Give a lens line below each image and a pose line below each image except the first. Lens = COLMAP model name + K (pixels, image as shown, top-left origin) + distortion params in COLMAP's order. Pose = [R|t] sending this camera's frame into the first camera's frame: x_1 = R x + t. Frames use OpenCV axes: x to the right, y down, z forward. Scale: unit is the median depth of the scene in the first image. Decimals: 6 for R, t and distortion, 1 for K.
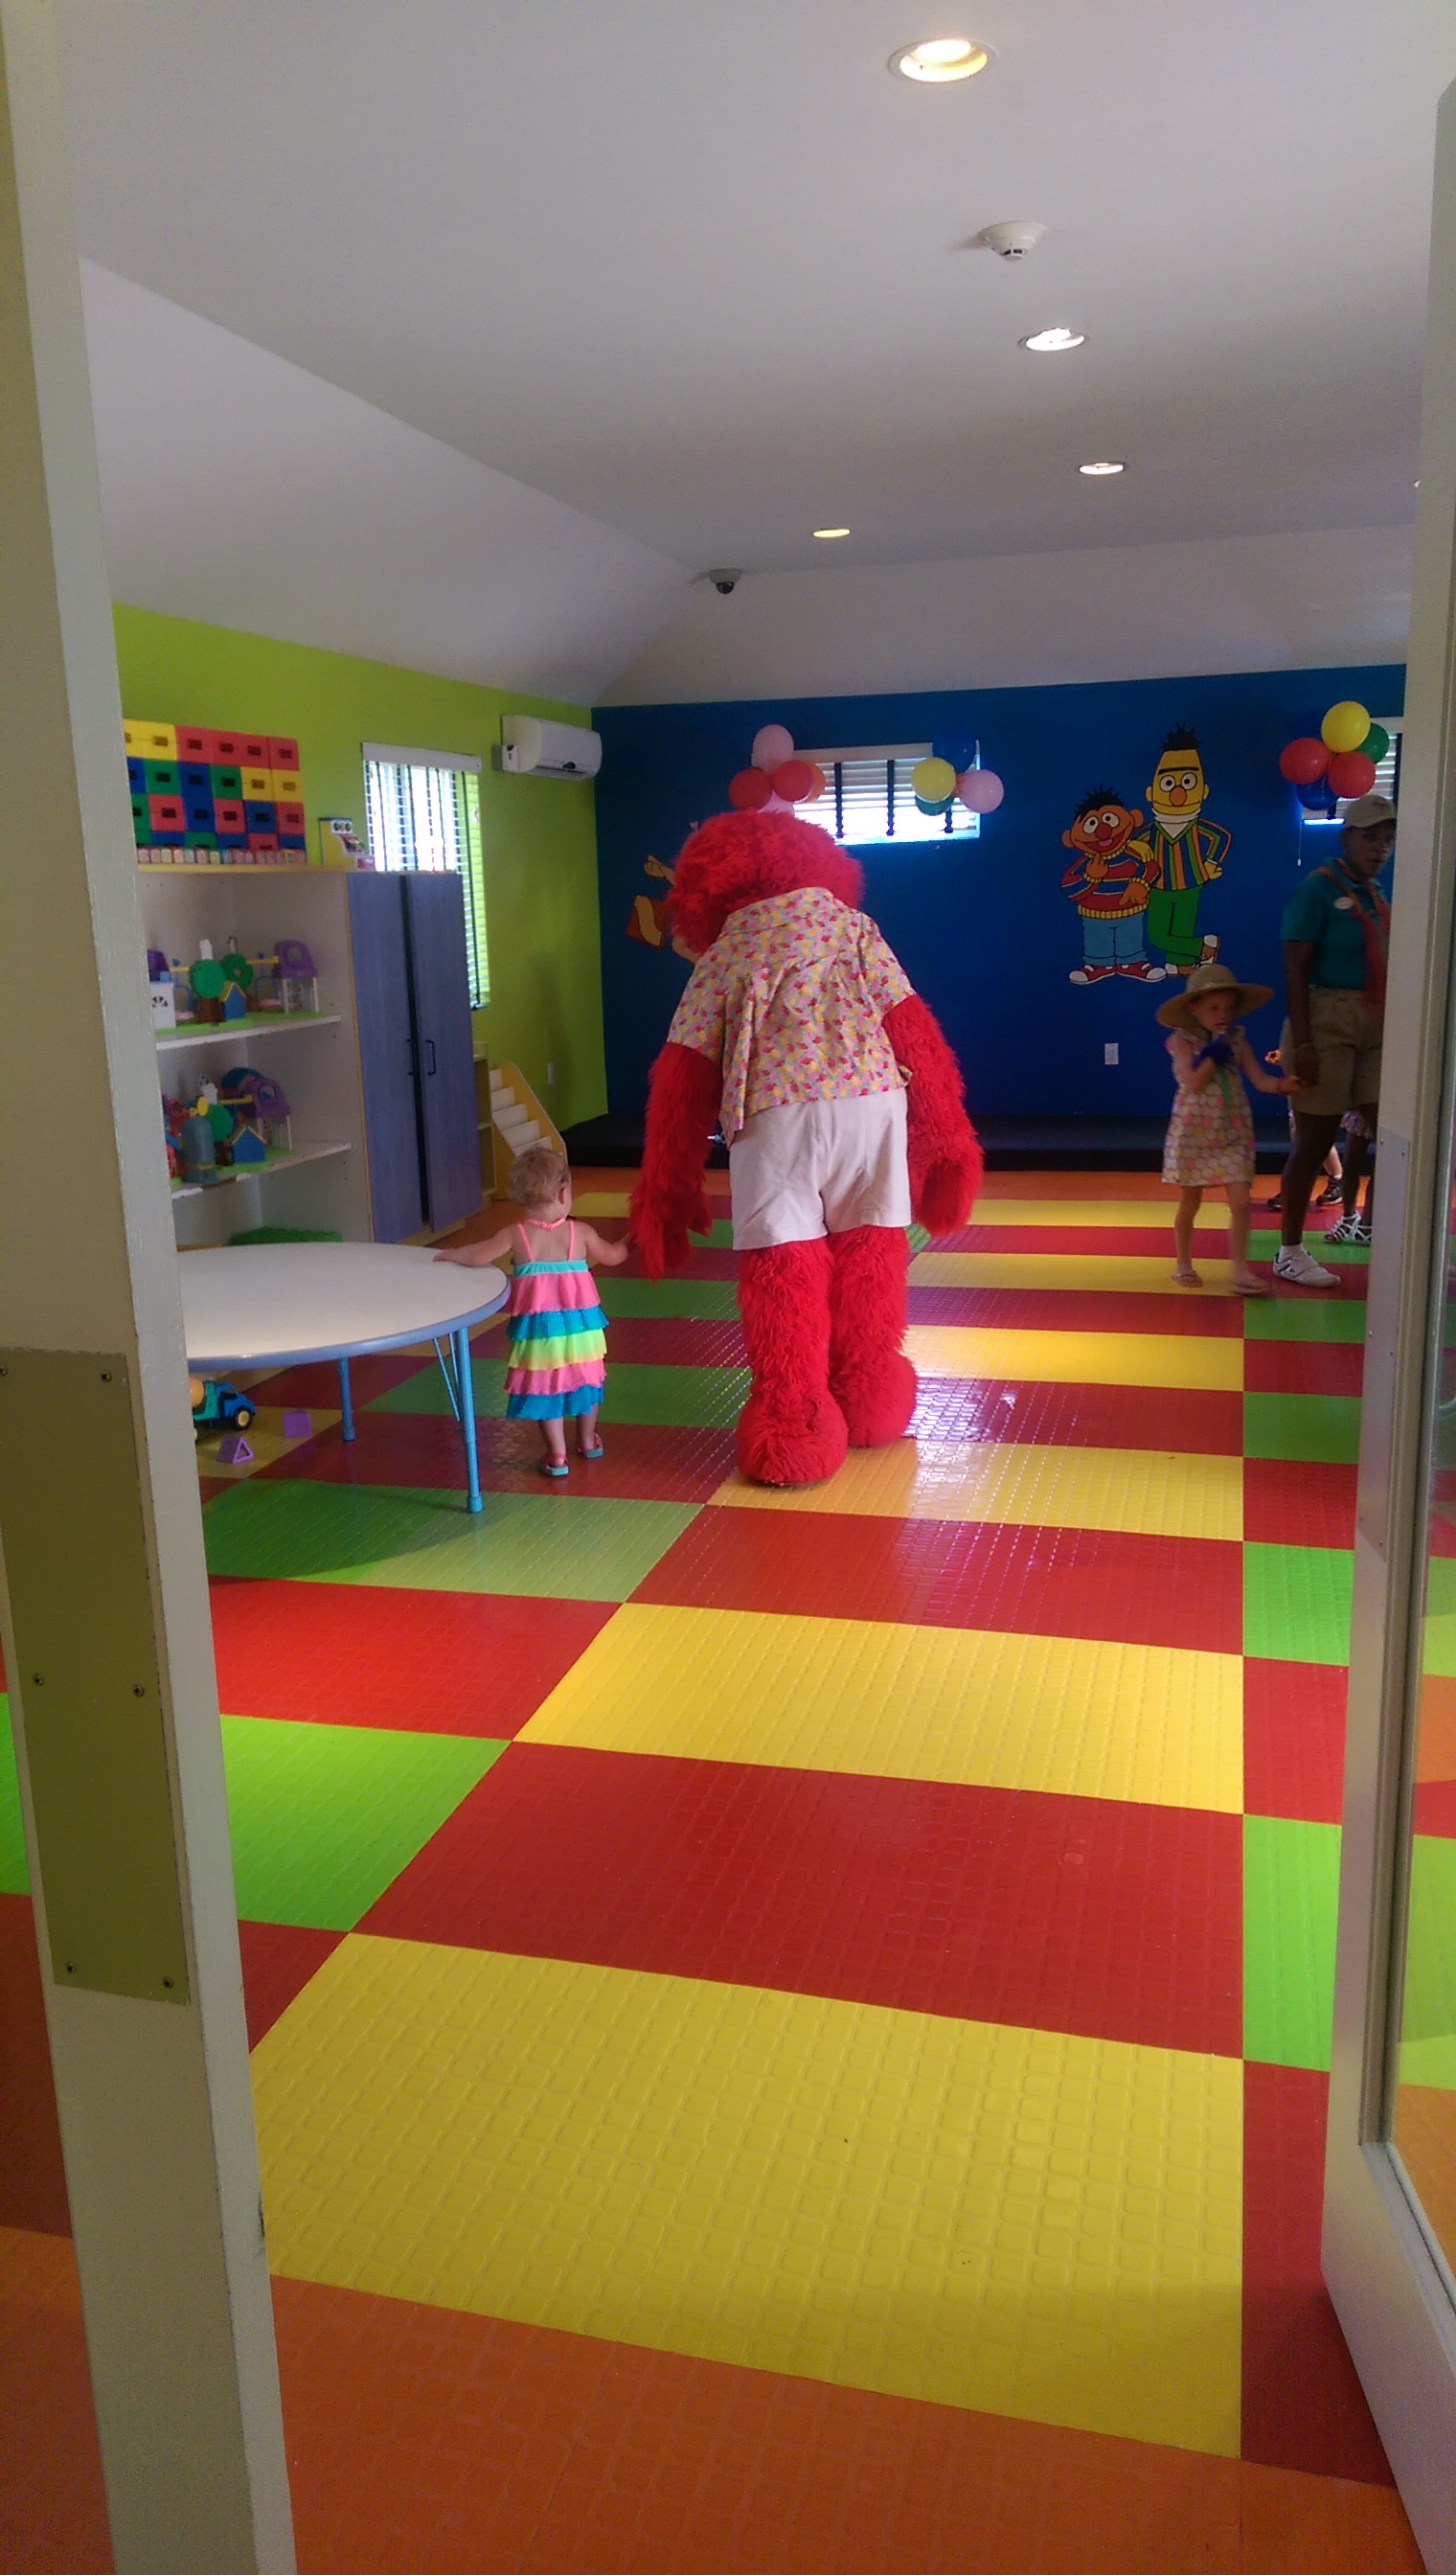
lens RADIAL K [[1778.9, 0, 648.4], [0, 1778.9, 1237.4], [0, 0, 1]] dist [0.089514, 0.000015]
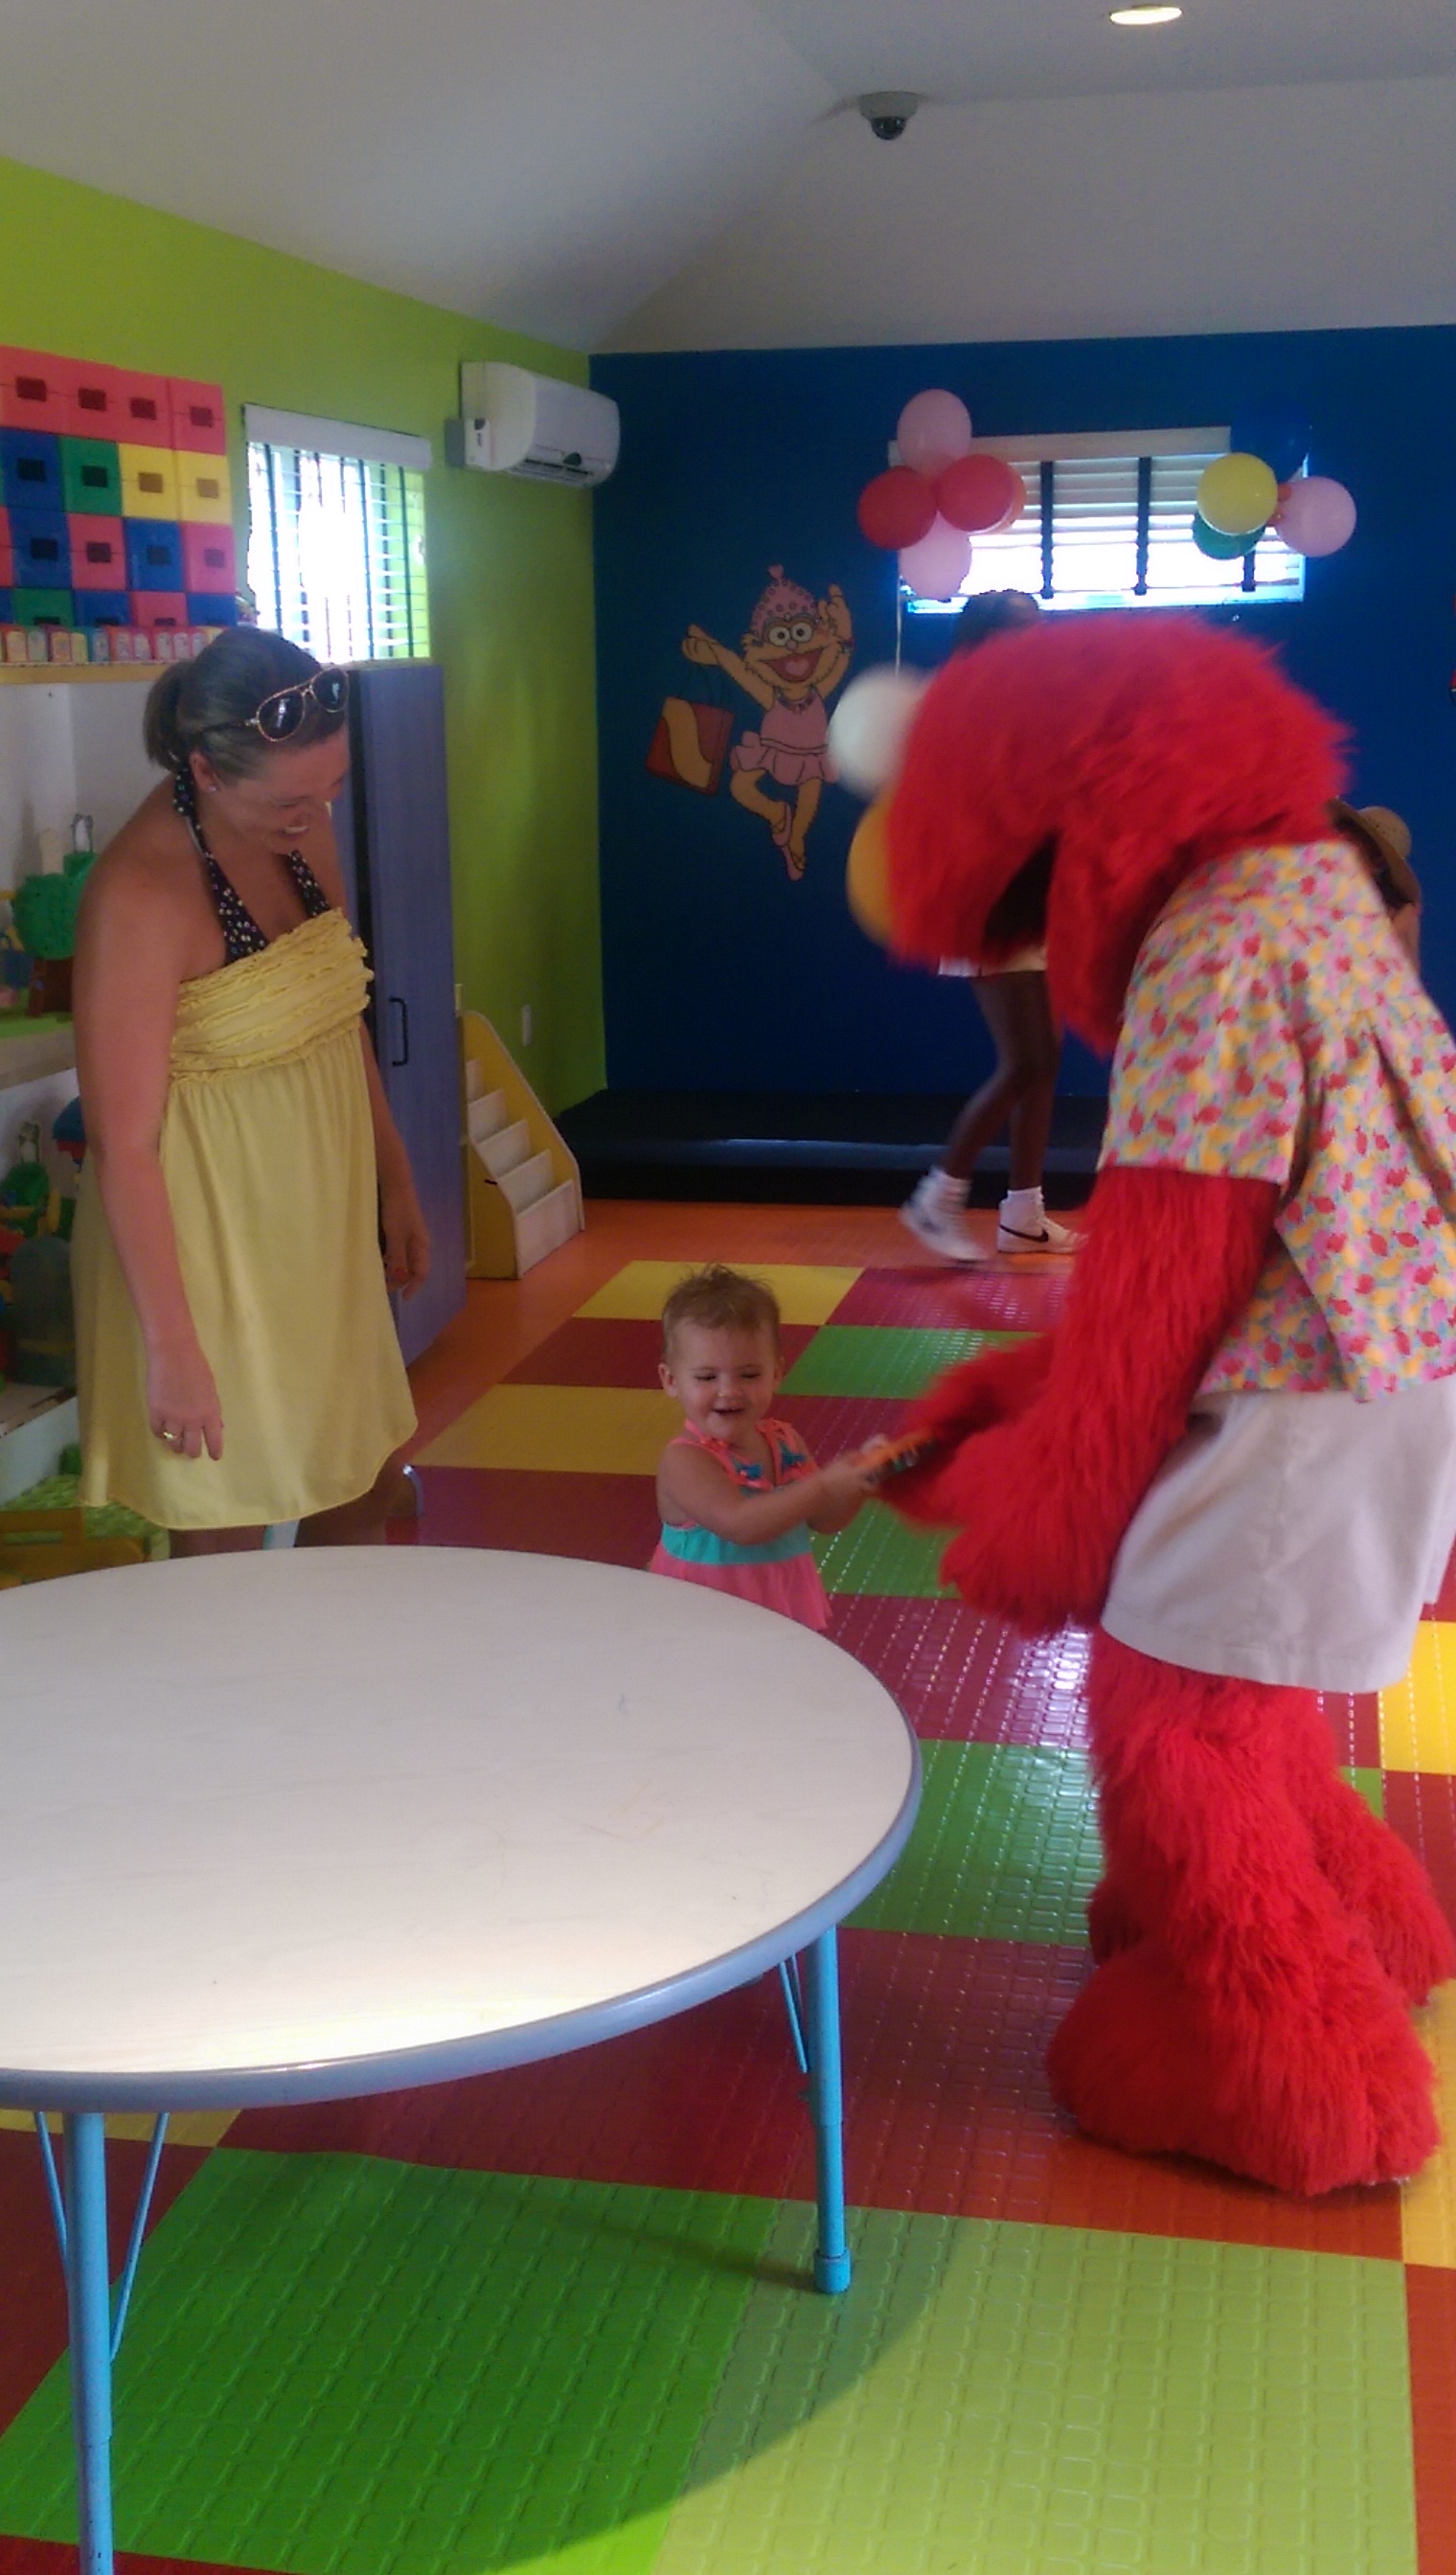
lens RADIAL K [[2842.0, 0, 709.2], [0, 2842.0, 1279.7], [0, 0, 1]] dist [0.070495, 0.000000]
pose [[0.997903, -0.005004, 0.064527, -0.059707], [0.003816, 0.999821, 0.018520, -0.031079], [-0.064608, -0.018235, 0.997744, 0.129107]]
